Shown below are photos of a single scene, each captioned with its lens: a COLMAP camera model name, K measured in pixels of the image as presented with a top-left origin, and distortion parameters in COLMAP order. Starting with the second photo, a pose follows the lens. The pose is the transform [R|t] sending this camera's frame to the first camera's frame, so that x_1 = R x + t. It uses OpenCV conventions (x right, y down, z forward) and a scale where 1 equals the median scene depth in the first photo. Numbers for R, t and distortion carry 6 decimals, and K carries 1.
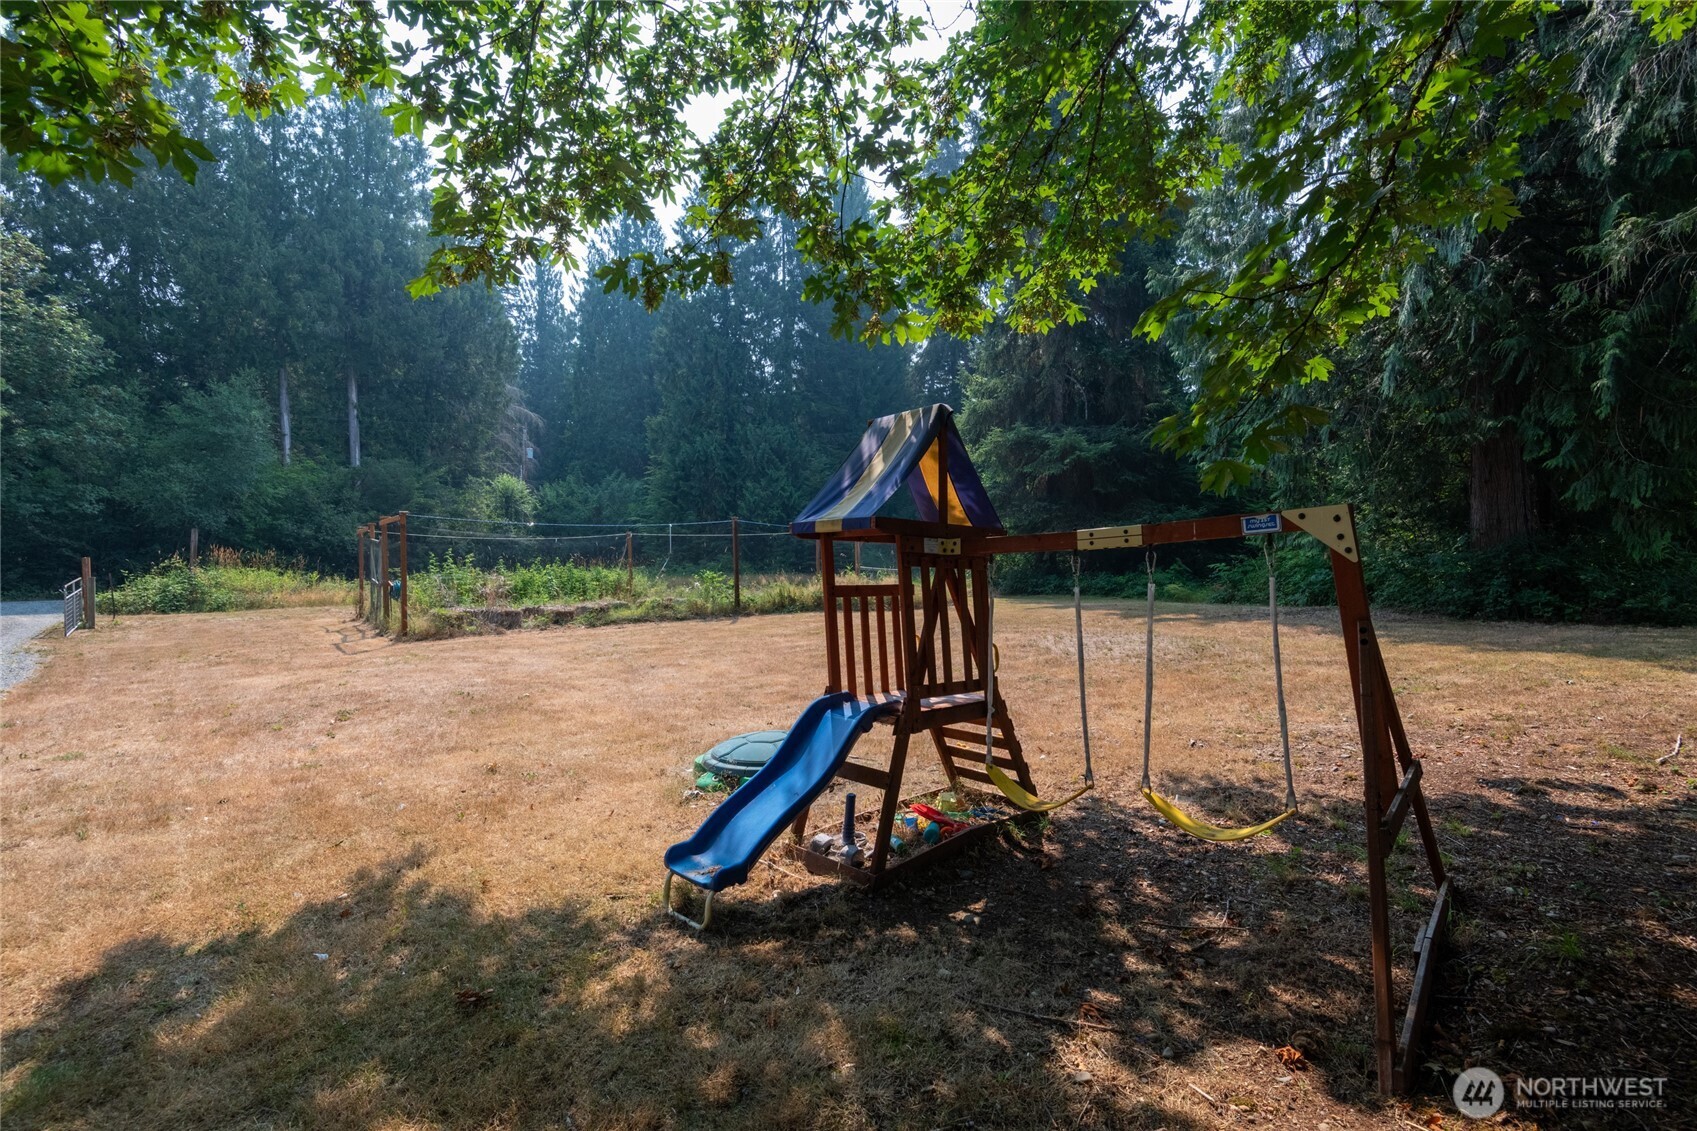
lens RADIAL K [[768.5, 0, 850.8], [0, 768.5, 562.6], [0, 0, 1]] dist [0.003785, 0.000515]
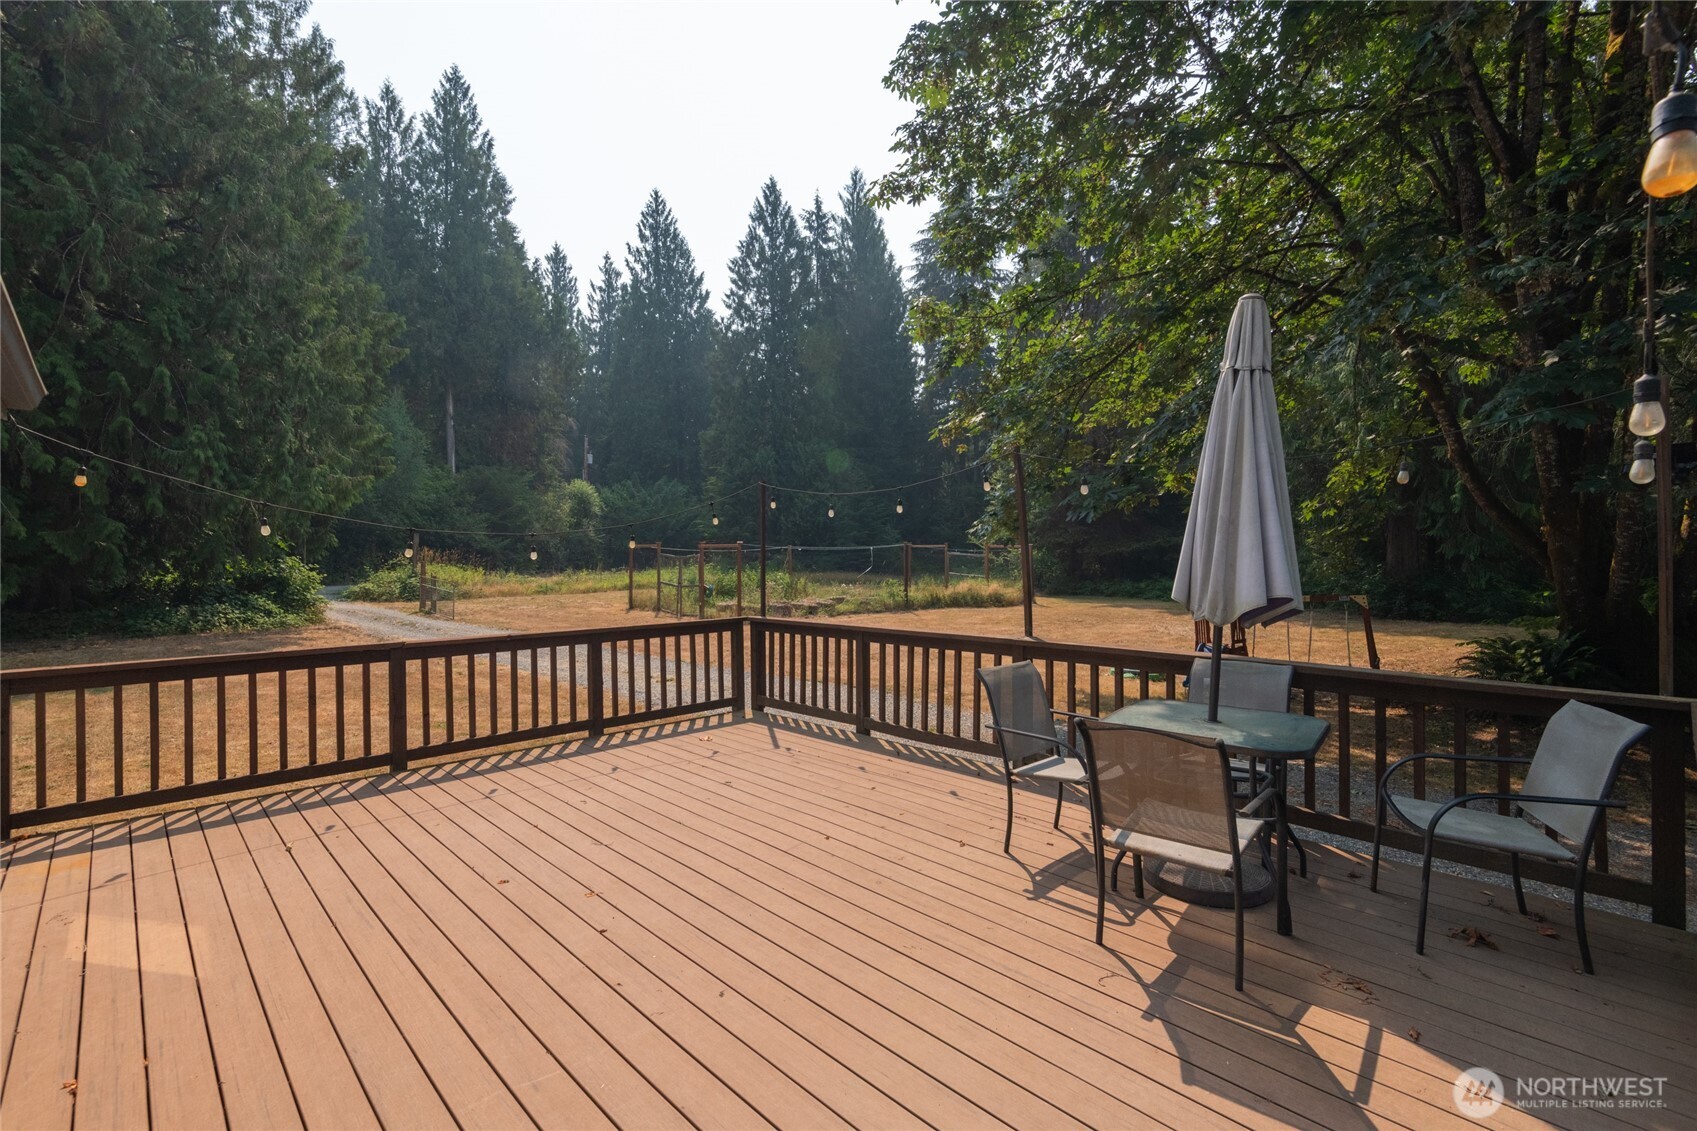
lens RADIAL K [[768.5, 0, 848.7], [0, 768.5, 566.2], [0, 0, 1]] dist [0.003785, 0.000515]
pose [[0.997092, 0.015139, 0.074690, -0.393637], [-0.016570, 0.999690, 0.018587, -0.042115], [-0.074385, -0.019771, 0.997034, -0.470597]]
